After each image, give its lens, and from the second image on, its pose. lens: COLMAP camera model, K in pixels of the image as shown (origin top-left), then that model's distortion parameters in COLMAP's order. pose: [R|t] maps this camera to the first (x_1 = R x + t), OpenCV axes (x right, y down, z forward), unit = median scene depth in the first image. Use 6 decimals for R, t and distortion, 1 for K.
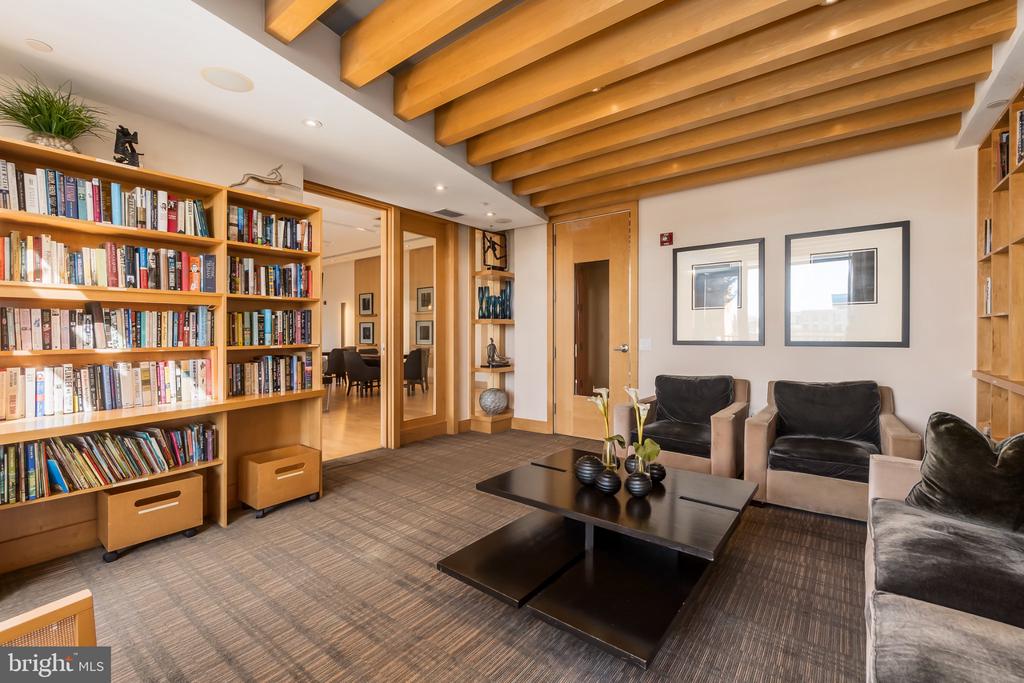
lens RADIAL K [[440.4, 0, 506.9], [0, 440.4, 338.6], [0, 0, 1]] dist [-0.001677, -0.000374]
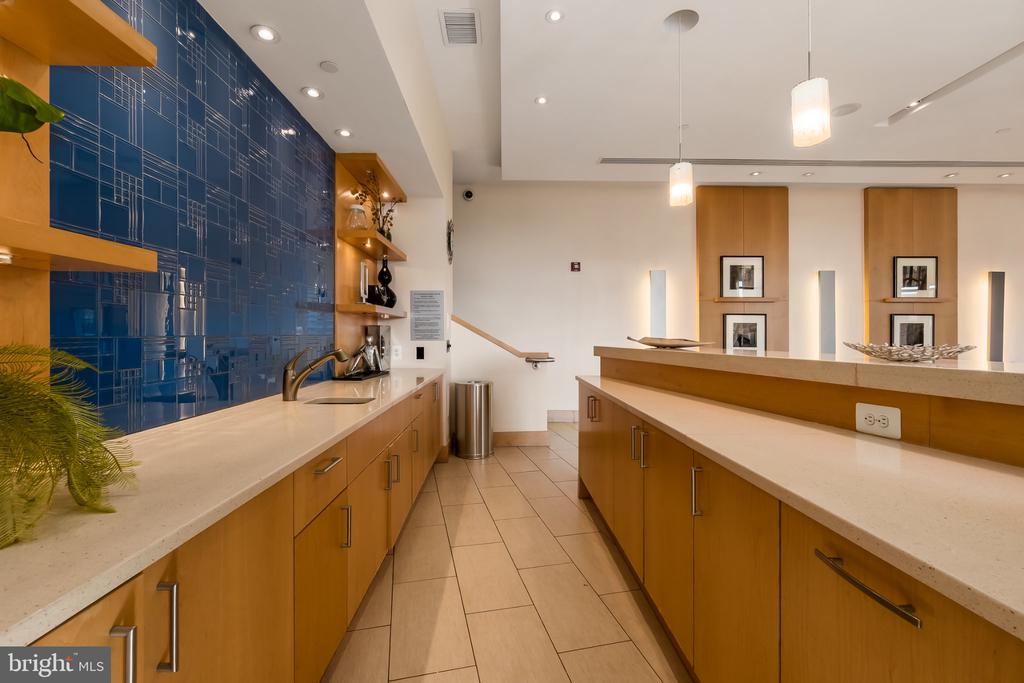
lens RADIAL K [[440.4, 0, 506.9], [0, 440.4, 338.6], [0, 0, 1]] dist [-0.001677, -0.000374]
pose [[0.776149, 0.001365, 0.630548, -0.982536], [-0.000128, 0.999998, -0.002007, -0.005137], [-0.630550, 0.001477, 0.776147, 0.869336]]
